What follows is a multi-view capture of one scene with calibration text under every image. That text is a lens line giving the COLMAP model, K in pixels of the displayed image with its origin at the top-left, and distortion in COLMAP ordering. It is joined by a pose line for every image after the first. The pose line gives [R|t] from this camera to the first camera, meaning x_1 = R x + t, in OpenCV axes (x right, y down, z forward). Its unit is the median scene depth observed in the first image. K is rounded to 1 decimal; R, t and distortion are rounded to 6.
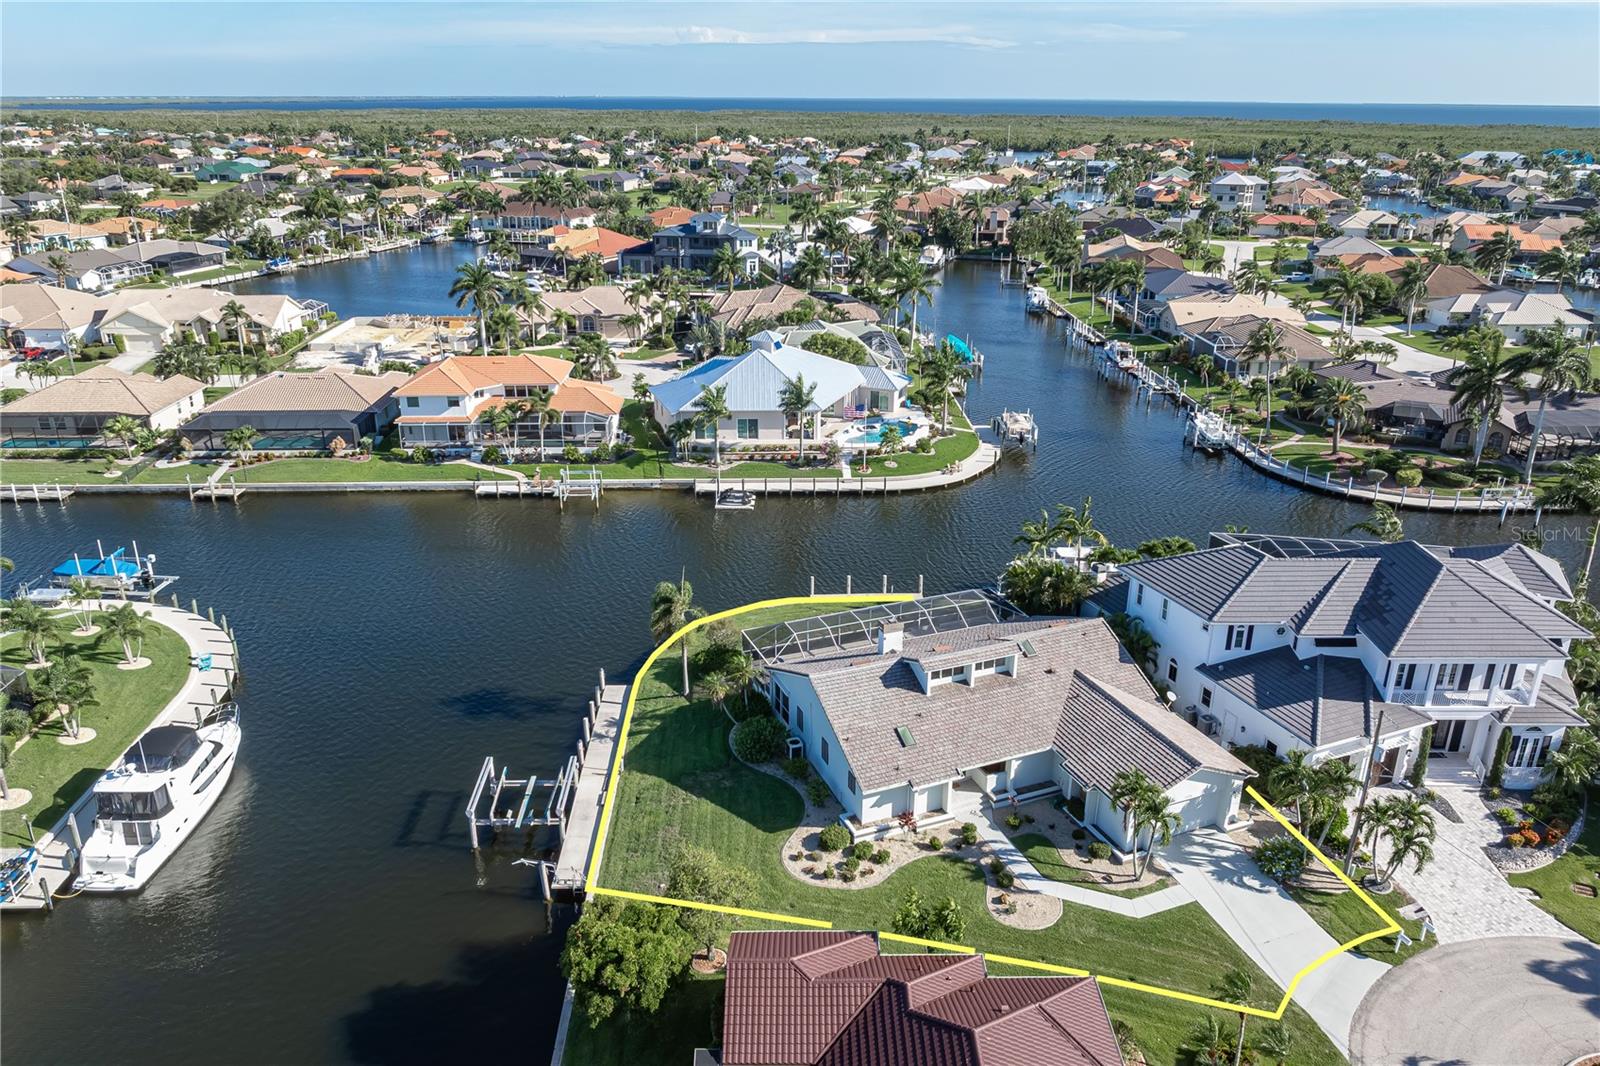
lens RADIAL K [[1119.0, 0, 799.5], [0, 1119.0, 549.5], [0, 0, 1]] dist [-0.023770, 0.007002]
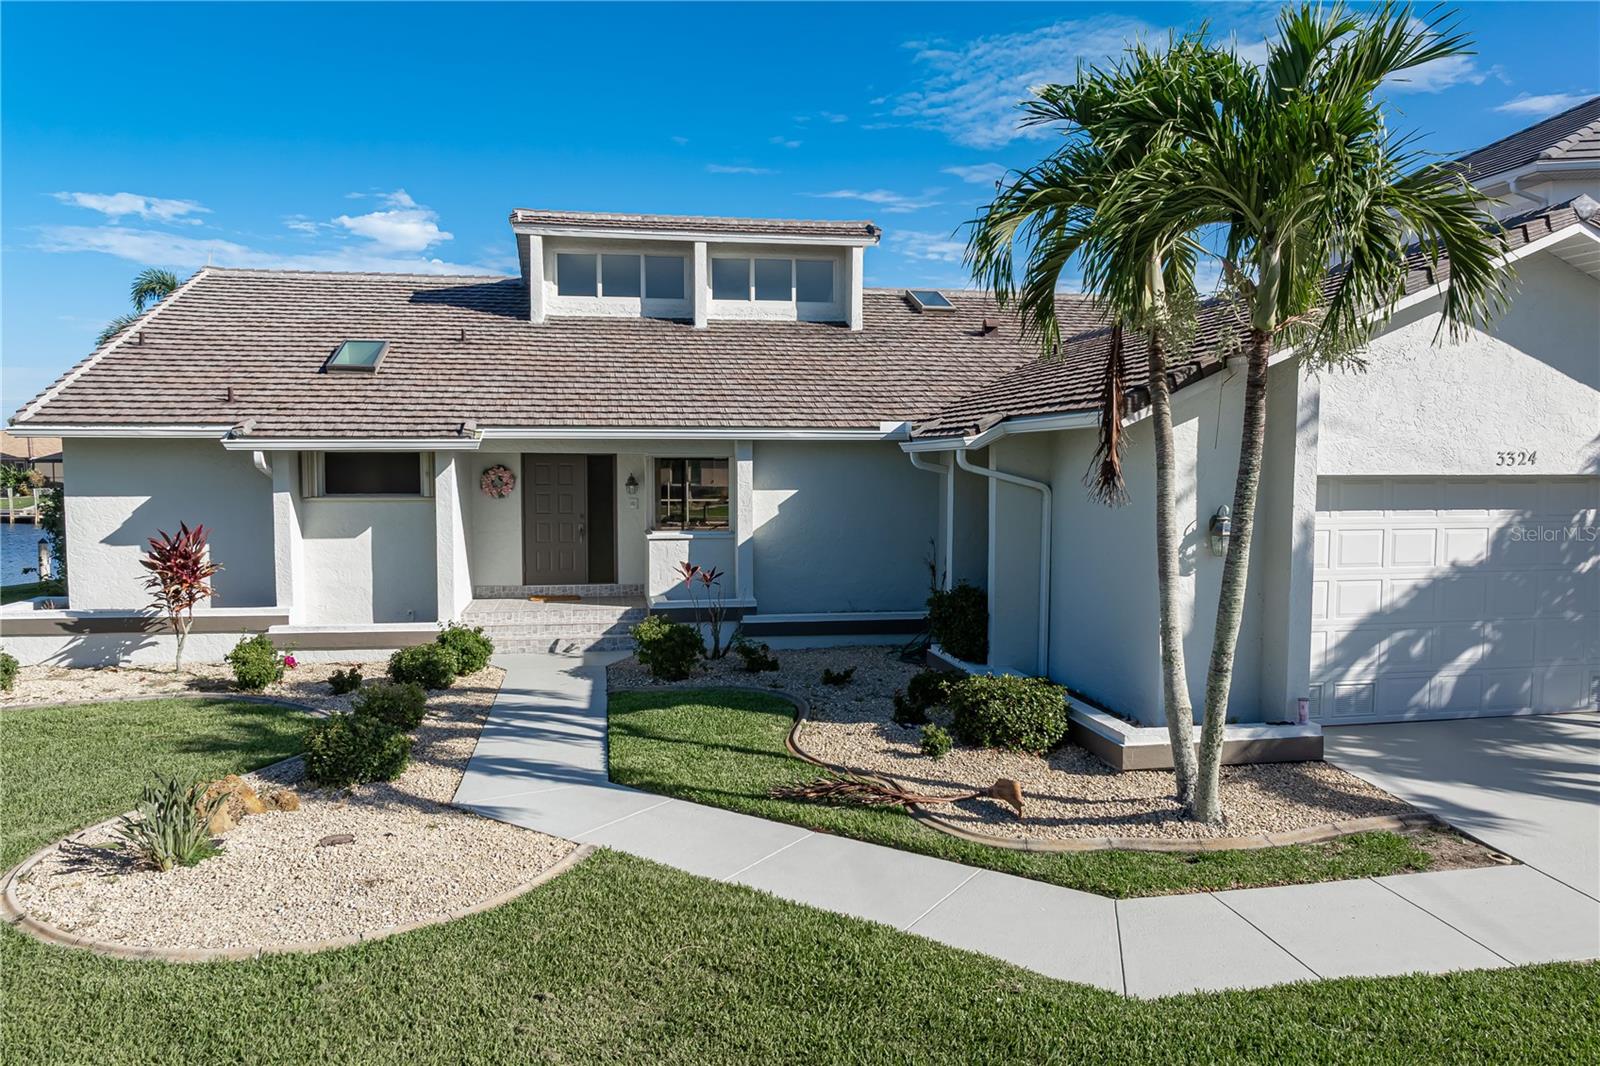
lens RADIAL K [[1119.0, 0, 799.5], [0, 1119.0, 549.5], [0, 0, 1]] dist [-0.023770, 0.007002]
pose [[0.978032, 0.016383, -0.207809, 0.131205], [-0.080236, 0.949685, -0.302755, 0.145008], [0.192393, 0.312778, 0.930137, 0.393277]]
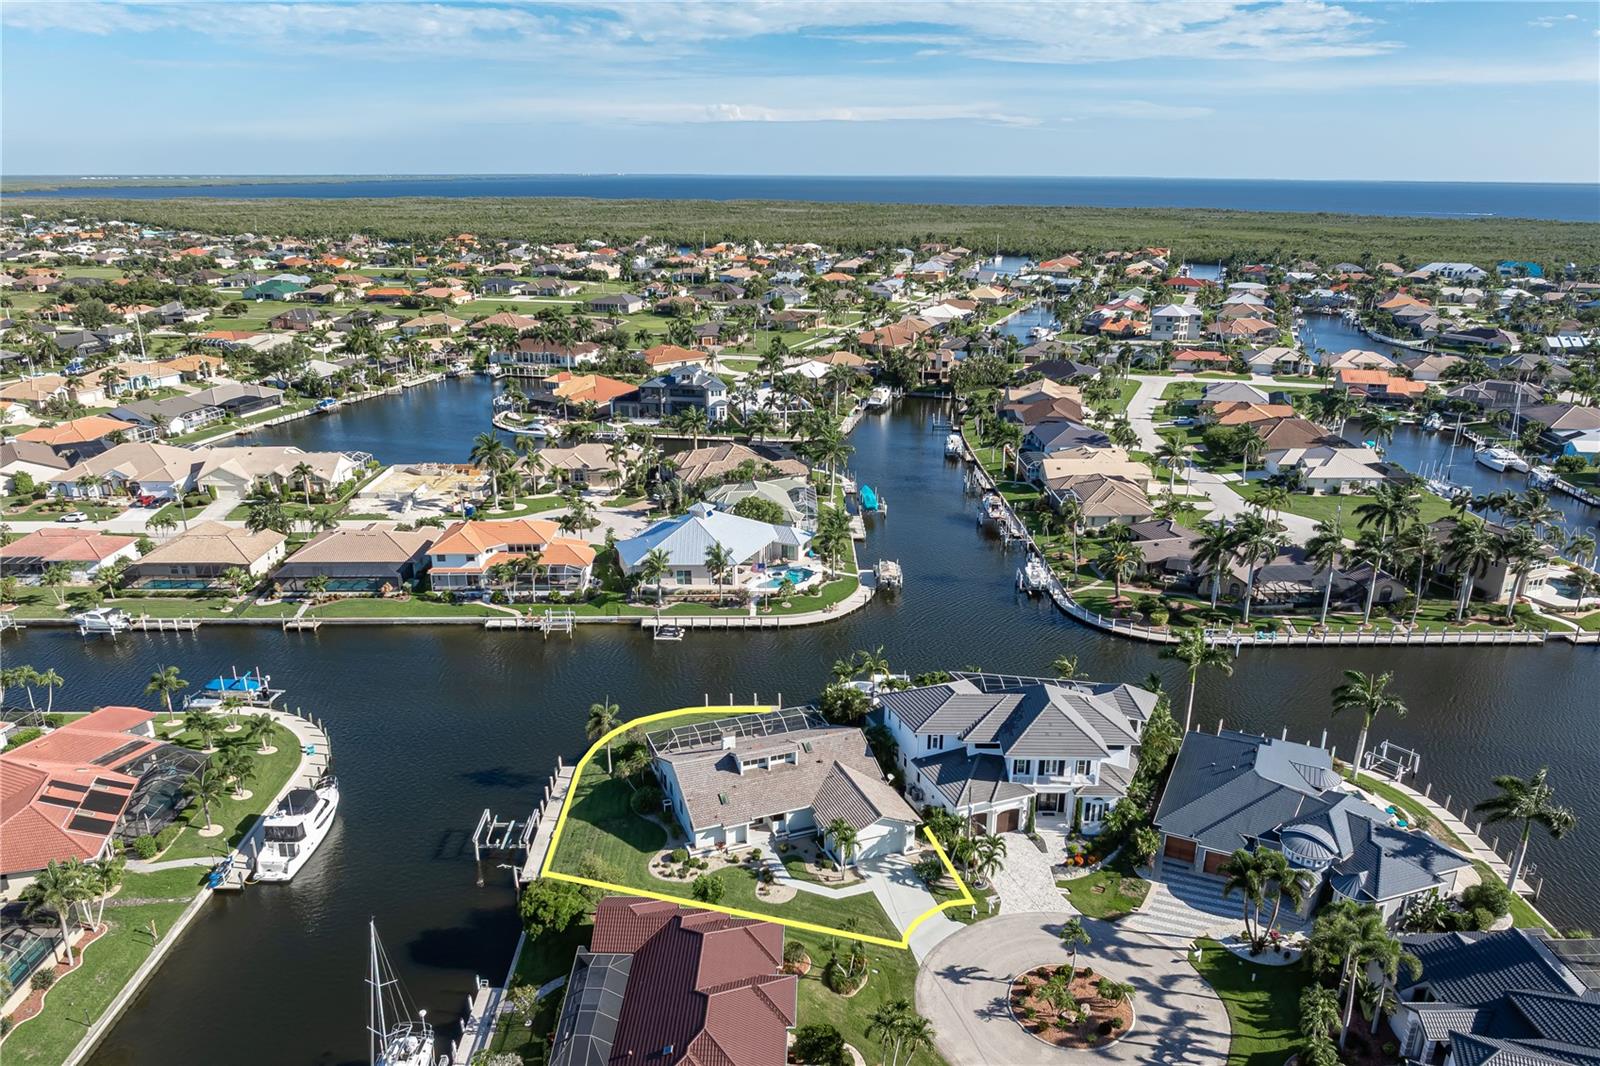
lens RADIAL K [[1129.3, 0, 796.0], [0, 1129.3, 597.6], [0, 0, 1]] dist [-0.018154, -0.003312]
pose [[0.999752, 0.005233, -0.021652, 0.122812], [-0.005720, 0.999731, -0.022482, -0.053887], [0.021528, 0.022600, 0.999513, -0.384003]]
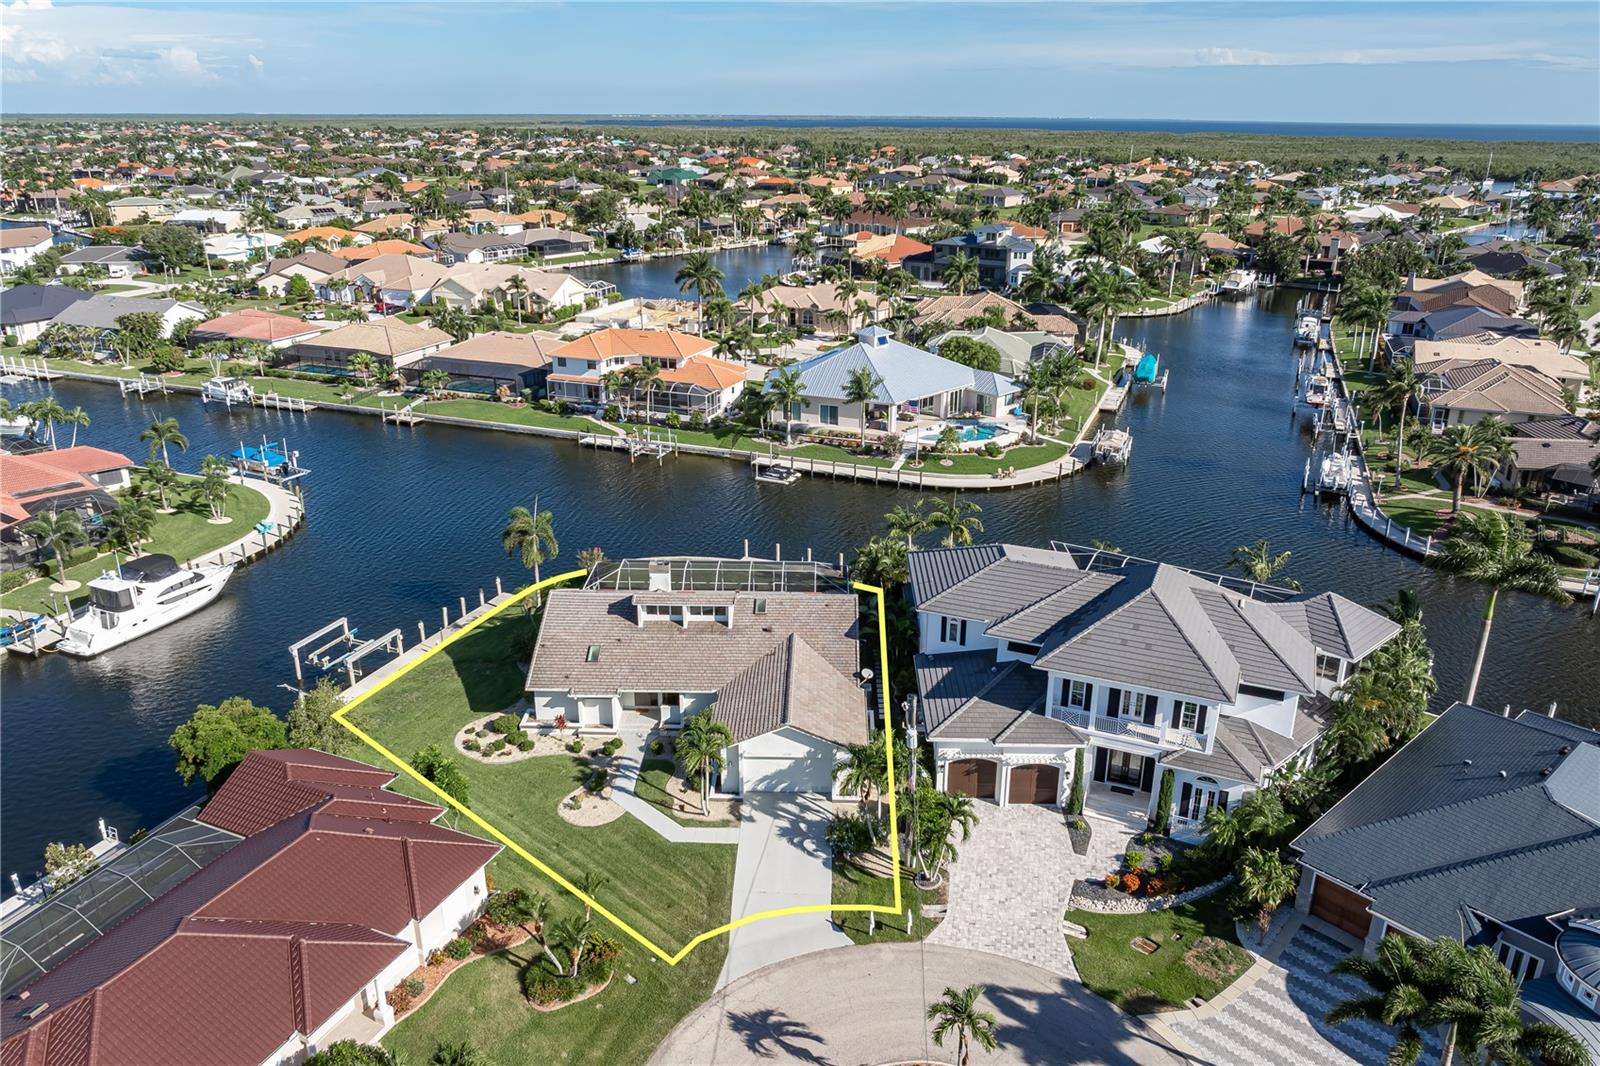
lens RADIAL K [[1119.0, 0, 799.5], [0, 1119.0, 549.5], [0, 0, 1]] dist [-0.023770, 0.007002]
pose [[0.915870, 0.146943, -0.373617, 0.347855], [-0.153260, 0.988101, 0.012925, 0.008667], [0.371071, 0.045423, 0.927493, 0.014644]]
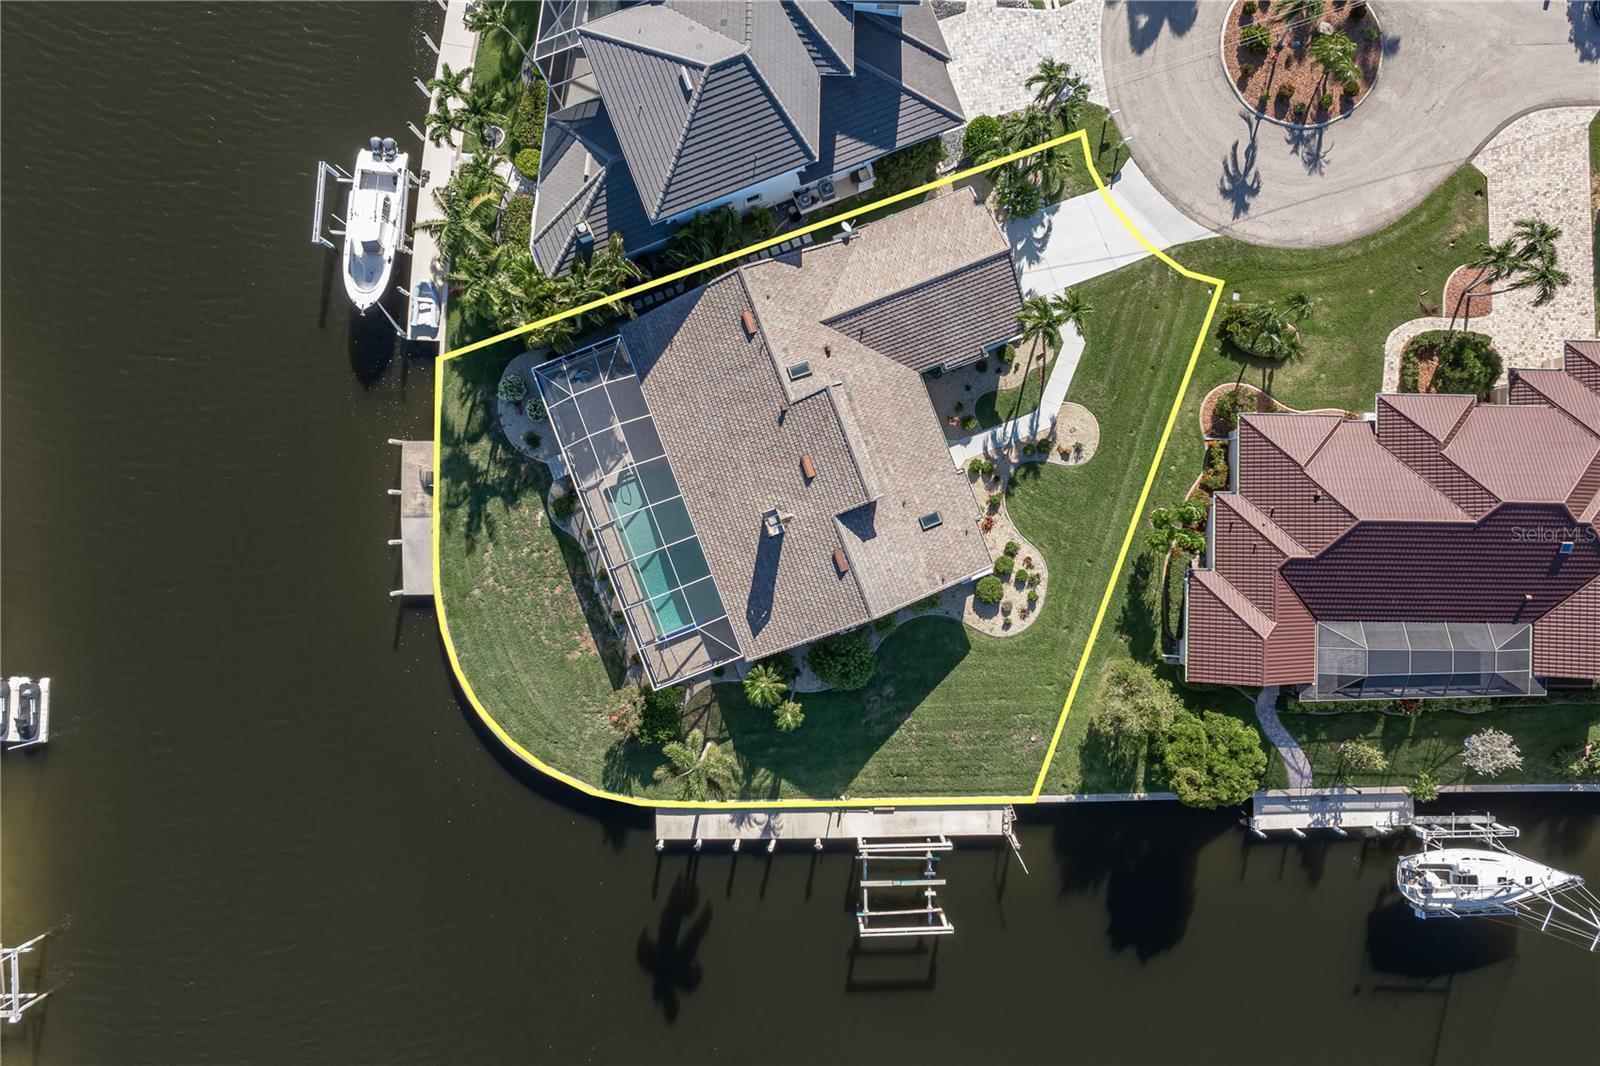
lens RADIAL K [[1119.0, 0, 799.5], [0, 1119.0, 549.5], [0, 0, 1]] dist [-0.023770, 0.007002]
pose [[0.017183, -0.999852, -0.000965, 0.033764], [0.378255, 0.005608, 0.925684, -0.407164], [-0.925542, -0.016271, 0.378296, 0.367813]]
